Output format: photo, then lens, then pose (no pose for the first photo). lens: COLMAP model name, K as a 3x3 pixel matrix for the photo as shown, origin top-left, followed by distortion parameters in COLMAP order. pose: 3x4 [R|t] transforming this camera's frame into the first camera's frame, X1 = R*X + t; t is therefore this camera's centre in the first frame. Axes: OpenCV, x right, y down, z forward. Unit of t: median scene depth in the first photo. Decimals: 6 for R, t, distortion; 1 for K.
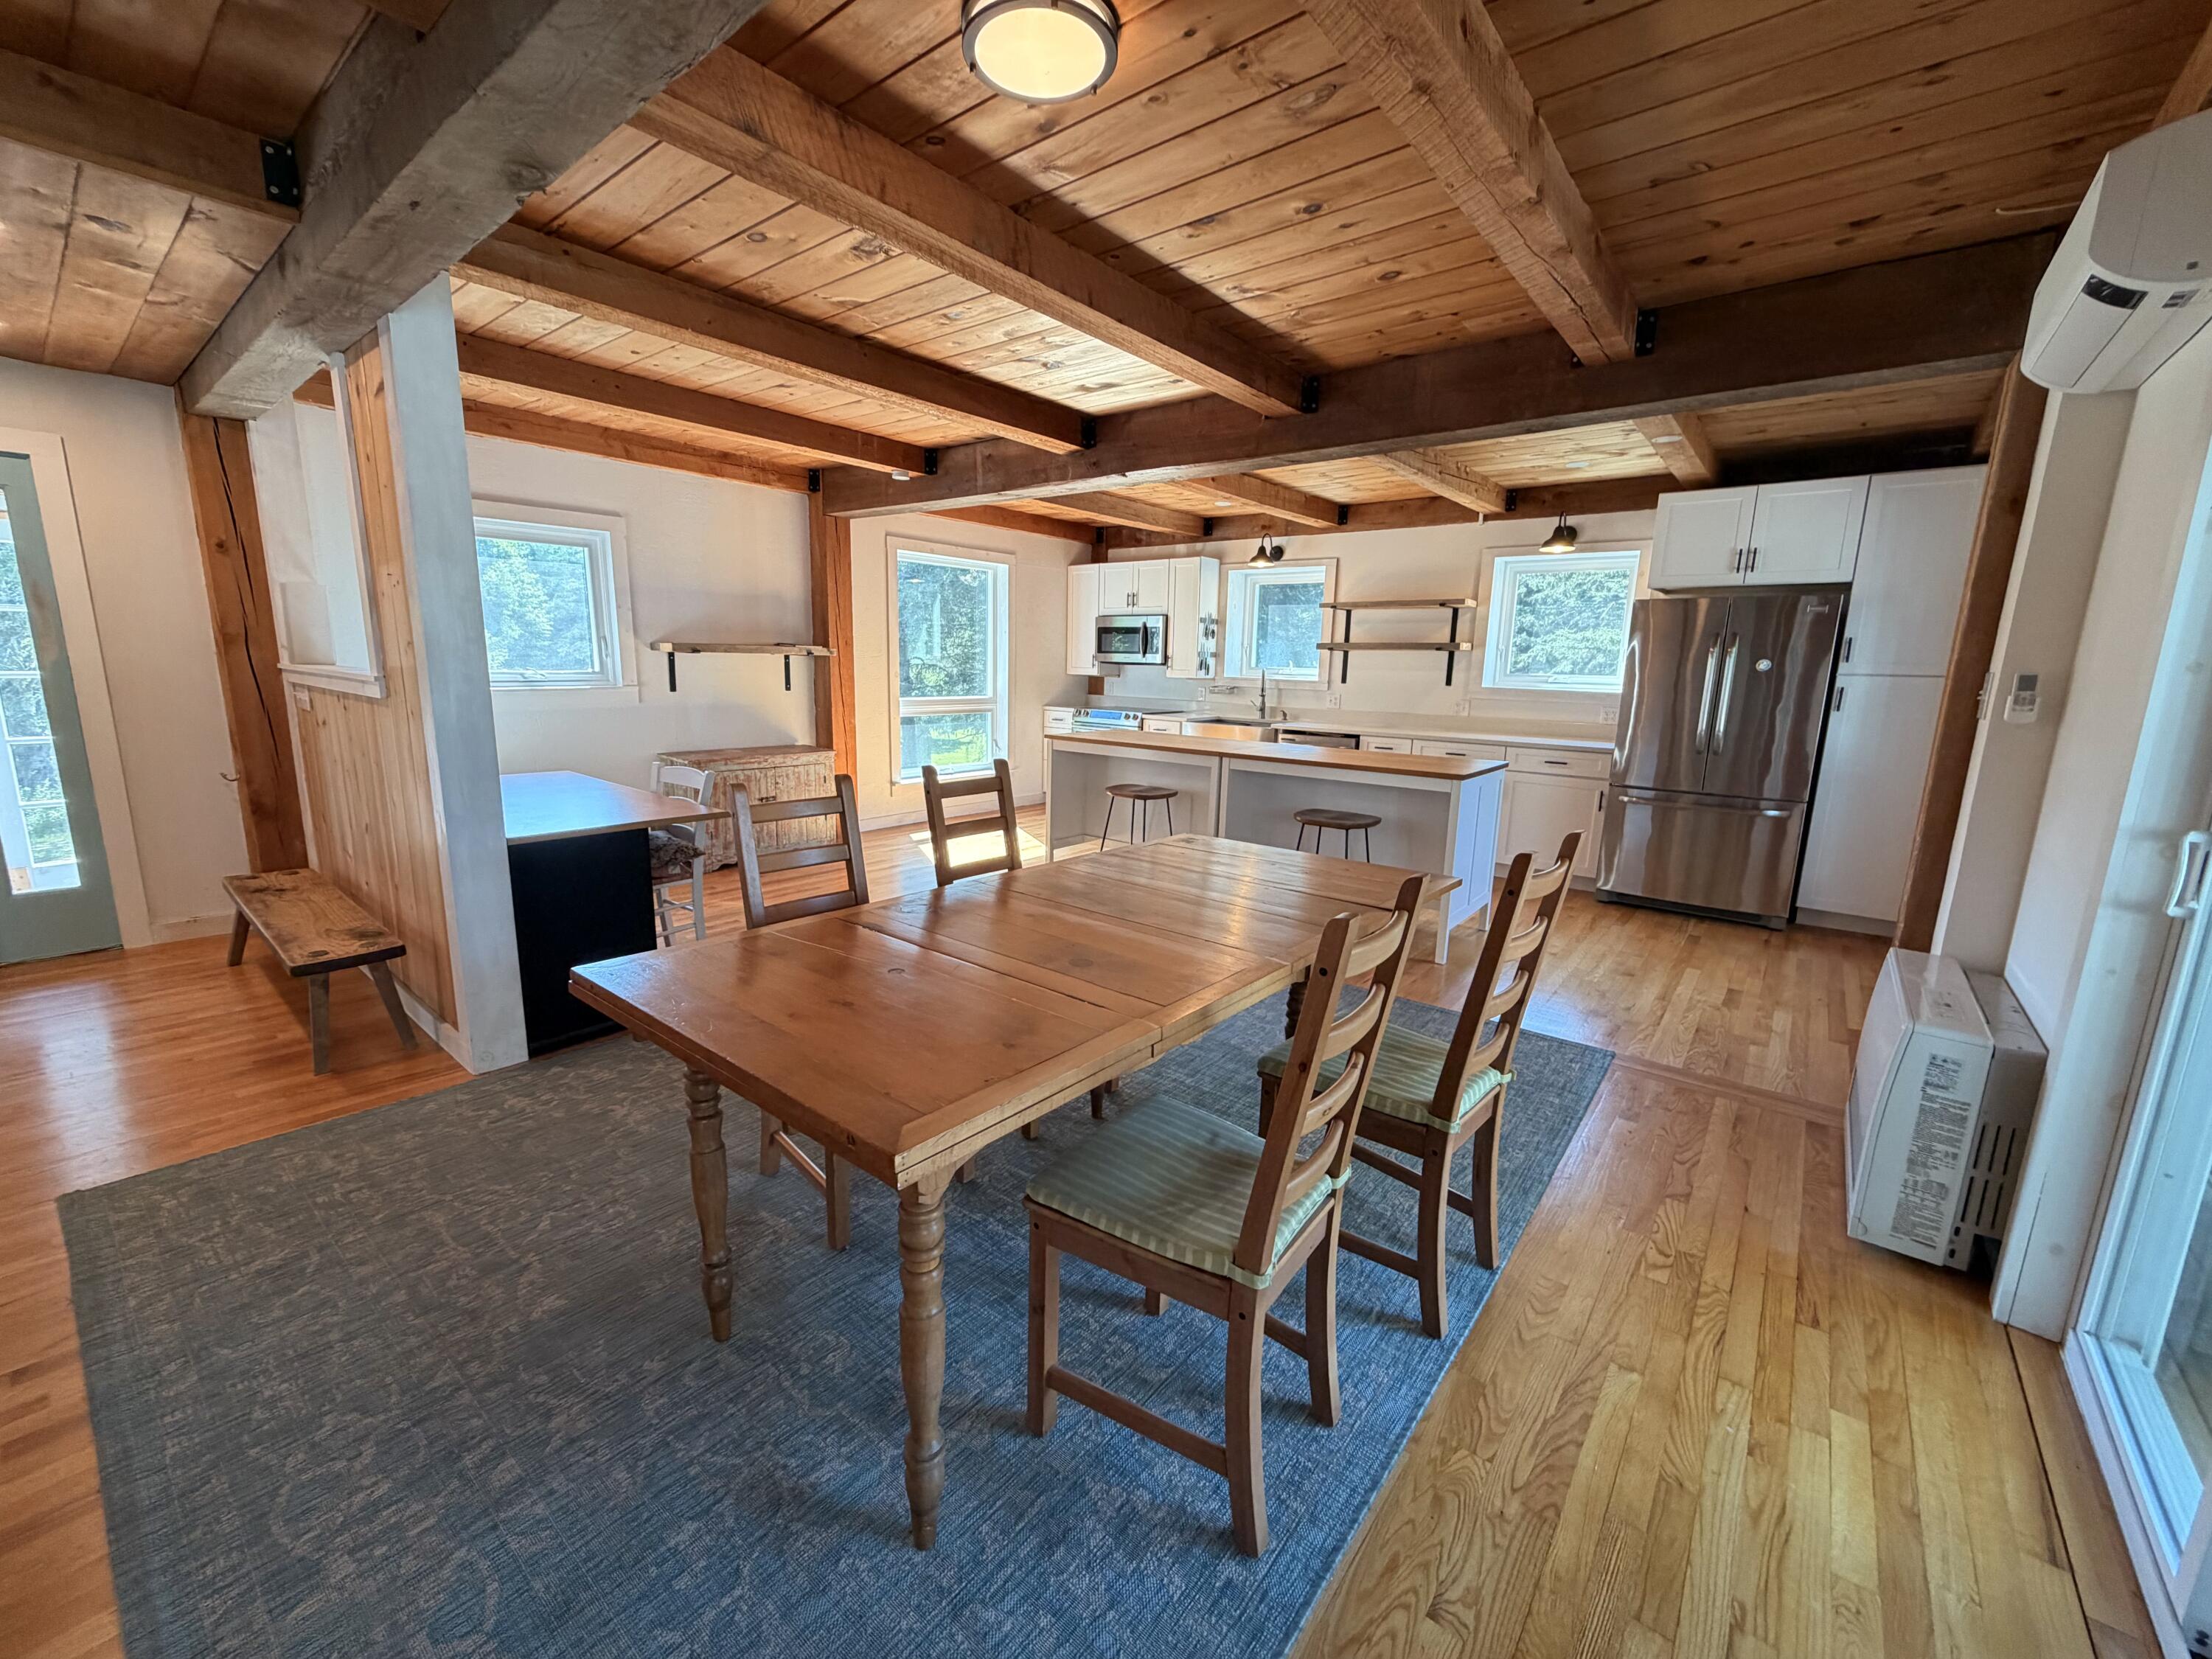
lens RADIAL K [[883.3, 0, 1095.3], [0, 883.3, 830.5], [0, 0, 1]] dist [-0.000068, 0.000250]
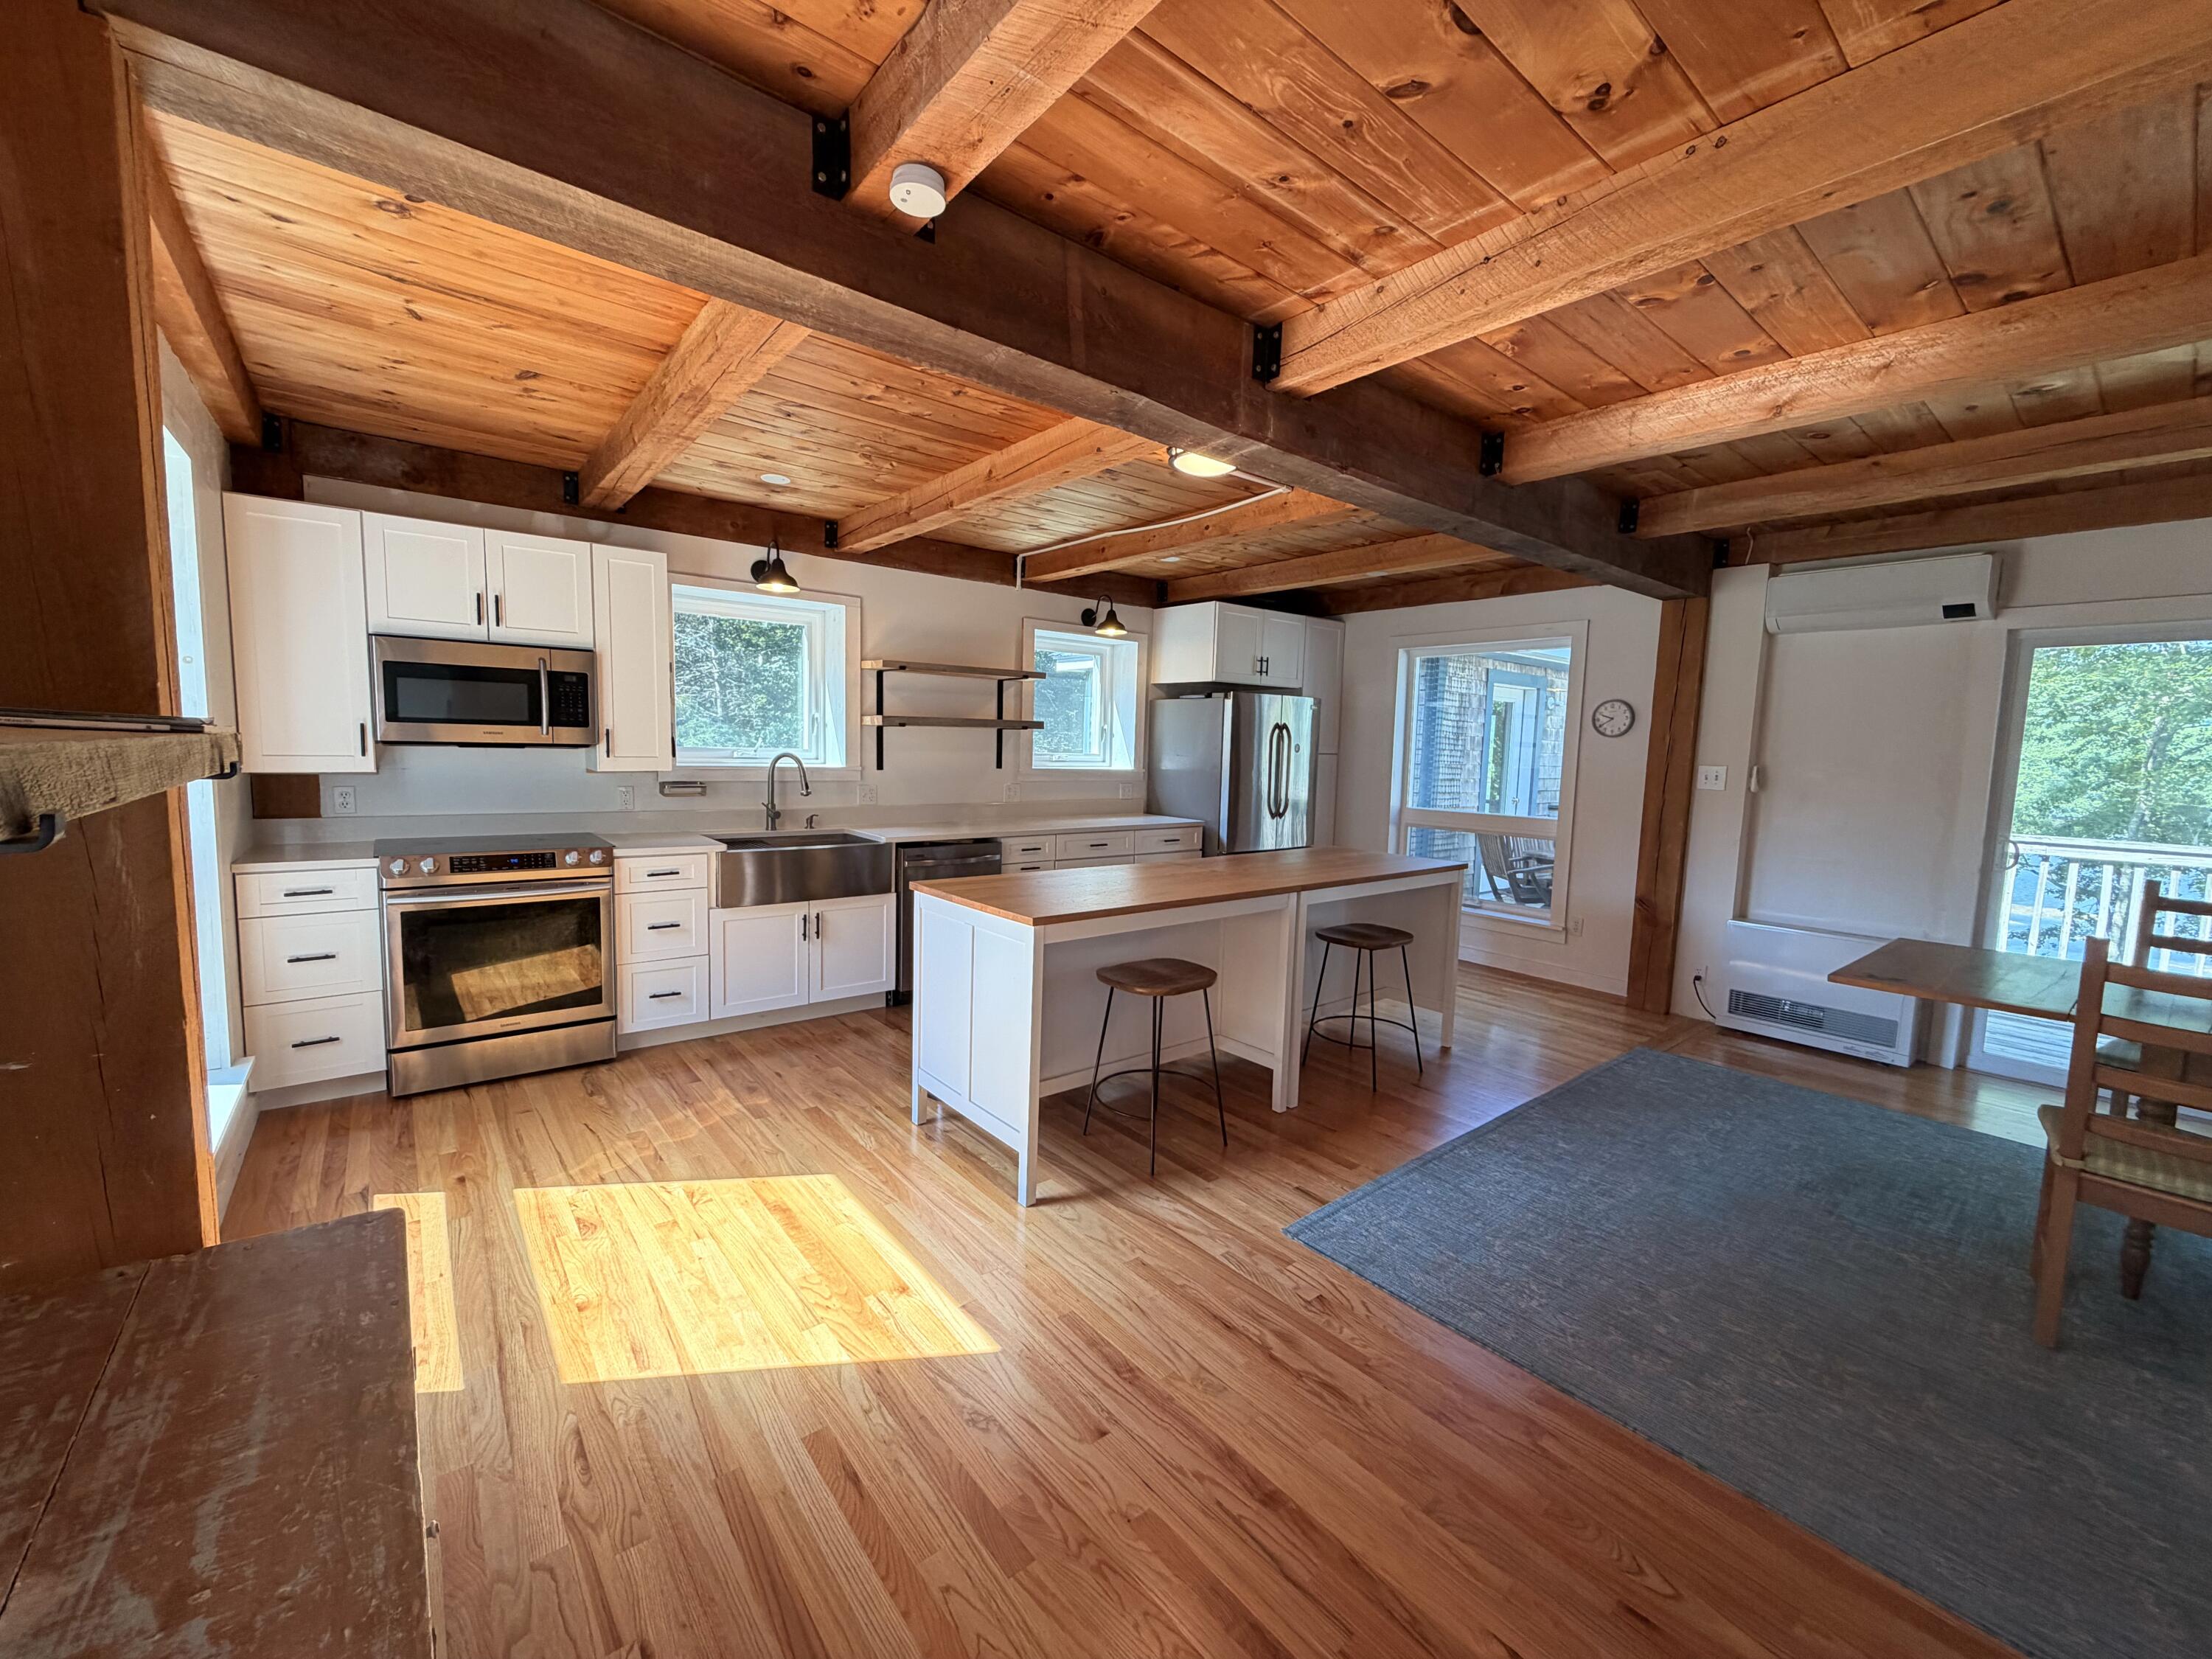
lens RADIAL K [[883.3, 0, 1100.7], [0, 883.3, 822.0], [0, 0, 1]] dist [-0.000068, 0.000250]
pose [[0.202253, -0.105668, 0.973616, -0.395481], [0.164424, 0.983714, 0.072607, -0.147461], [-0.965432, 0.145401, 0.216333, 0.673612]]
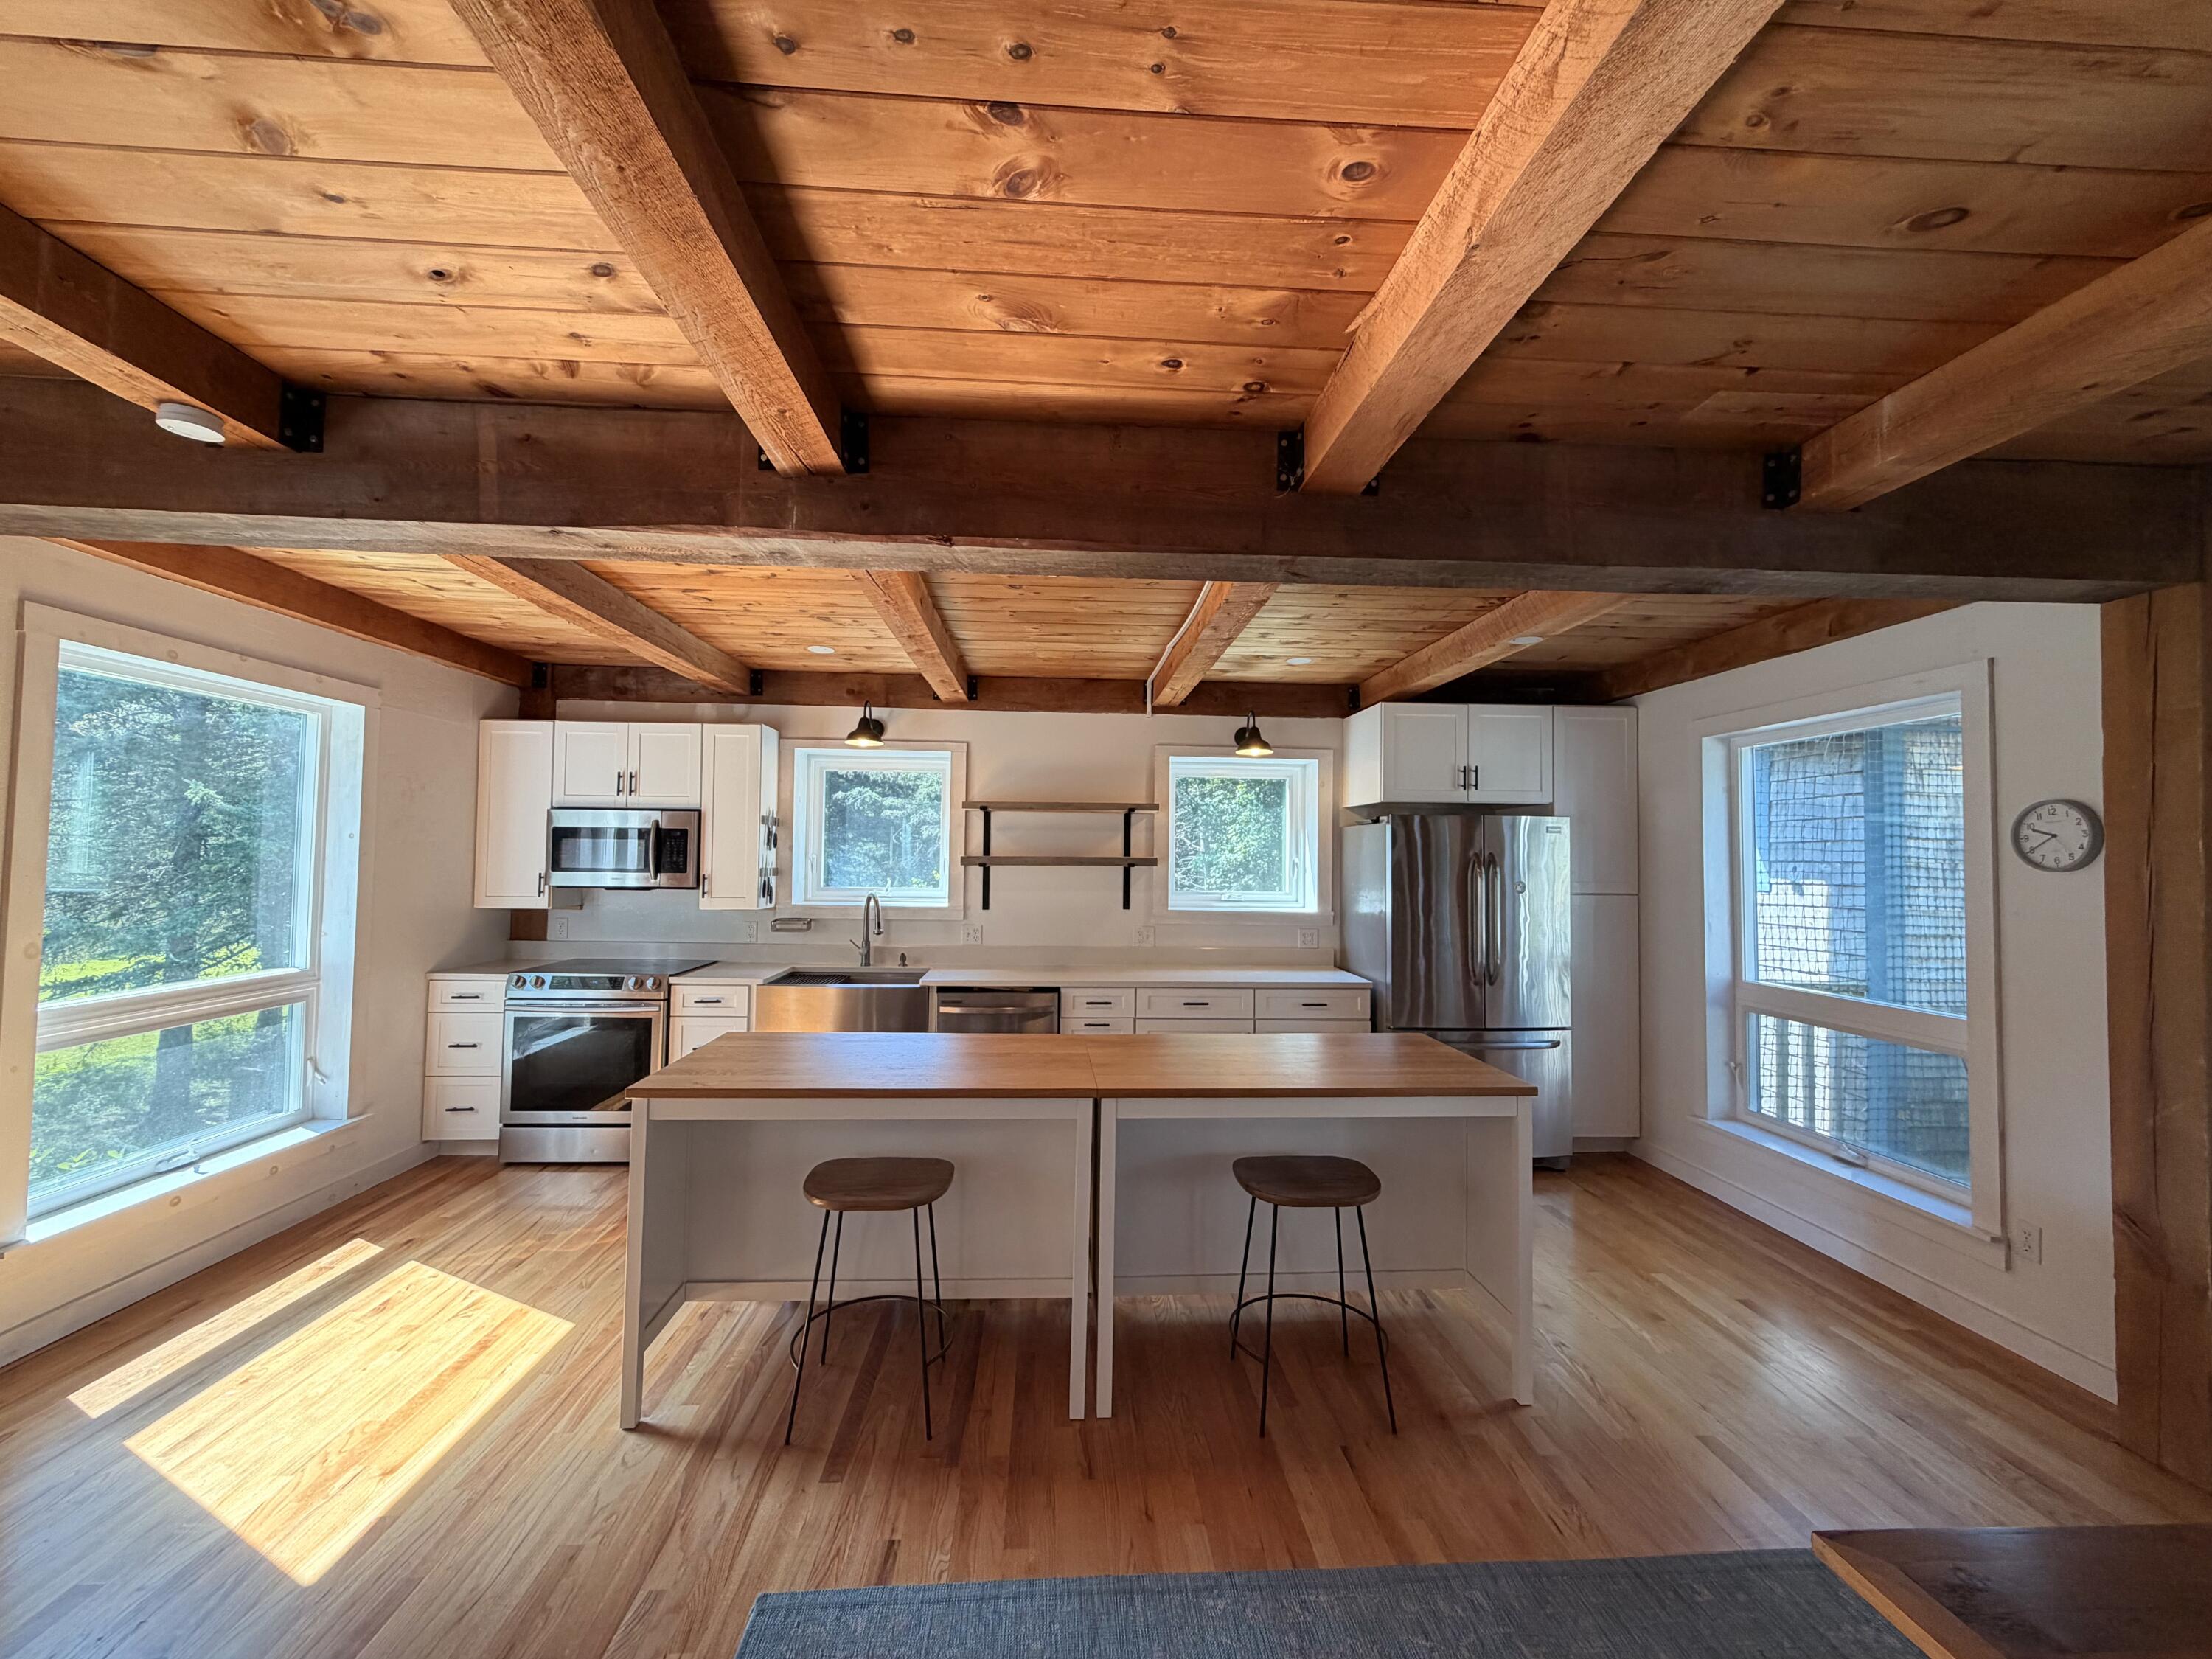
lens RADIAL K [[883.3, 0, 1102.7], [0, 883.3, 826.8], [0, 0, 1]] dist [-0.000068, 0.000250]
pose [[0.733966, 0.009984, 0.679113, -0.141232], [0.132370, 0.978615, -0.157449, -0.106491], [-0.666162, 0.205457, 0.716949, 0.403027]]
